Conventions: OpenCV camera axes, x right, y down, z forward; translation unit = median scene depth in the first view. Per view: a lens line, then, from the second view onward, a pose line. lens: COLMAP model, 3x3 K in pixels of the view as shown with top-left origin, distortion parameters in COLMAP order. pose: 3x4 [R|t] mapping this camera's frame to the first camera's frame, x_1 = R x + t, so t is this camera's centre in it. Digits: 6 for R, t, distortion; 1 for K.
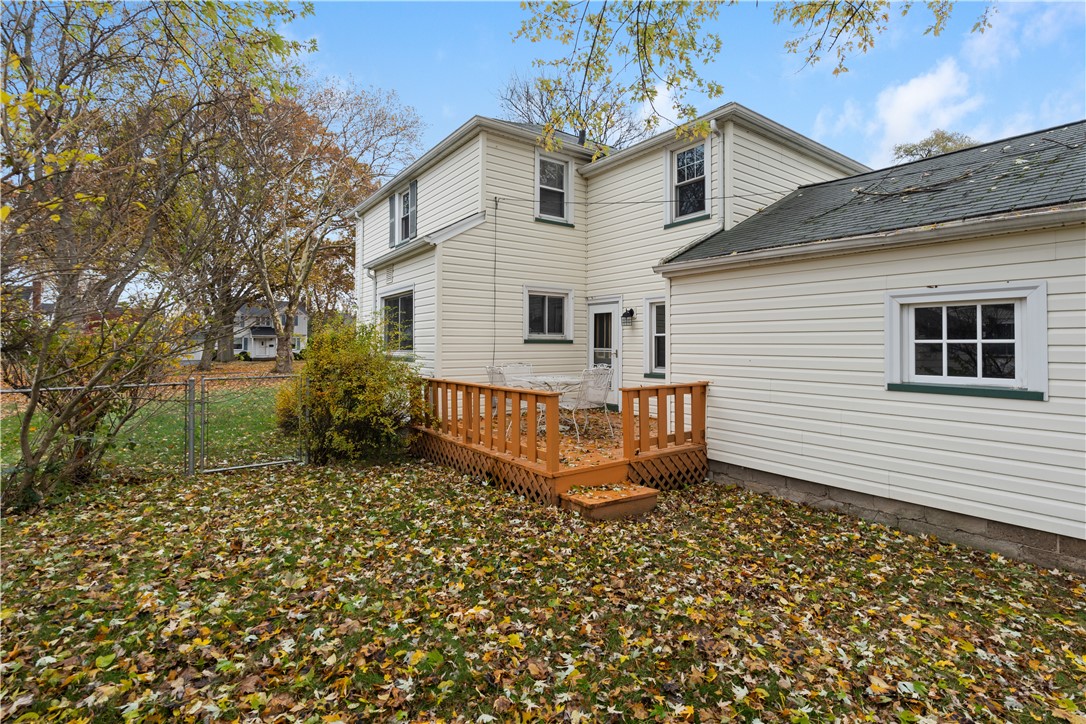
lens RADIAL K [[481.8, 0, 542.4], [0, 481.8, 356.8], [0, 0, 1]] dist [-0.001589, 0.000078]
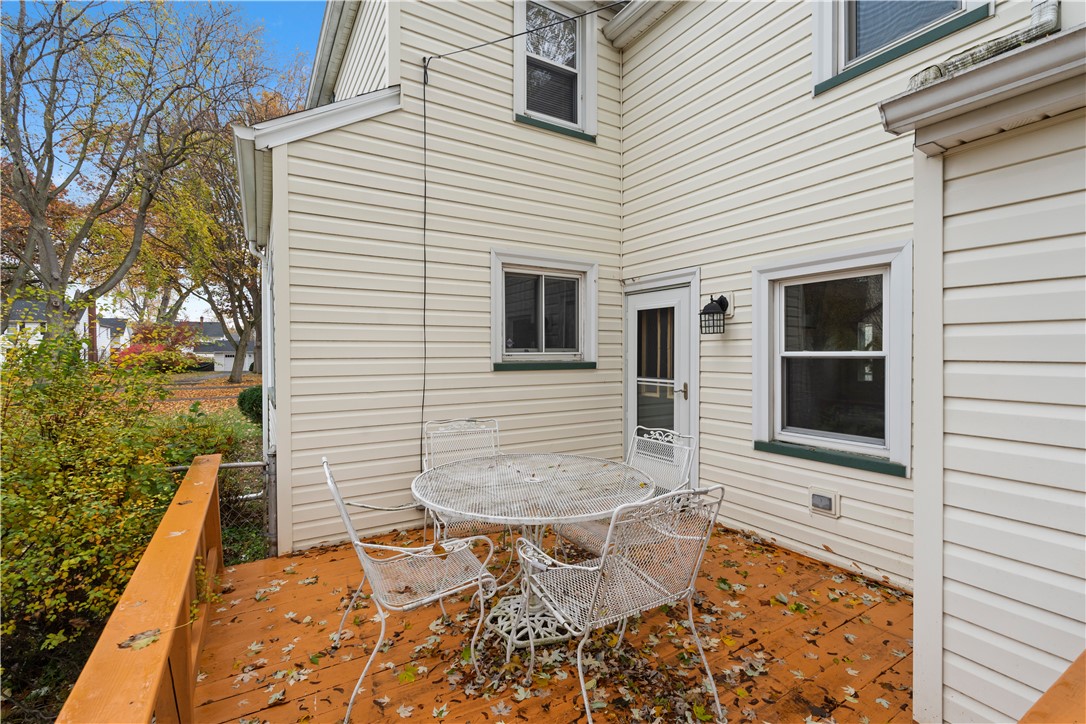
lens RADIAL K [[481.8, 0, 541.6], [0, 481.8, 359.7], [0, 0, 1]] dist [-0.001589, 0.000078]
pose [[0.997376, -0.002933, -0.072341, 0.044145], [0.001910, 0.999897, -0.014199, -0.031157], [0.072375, 0.014023, 0.997279, 0.496470]]
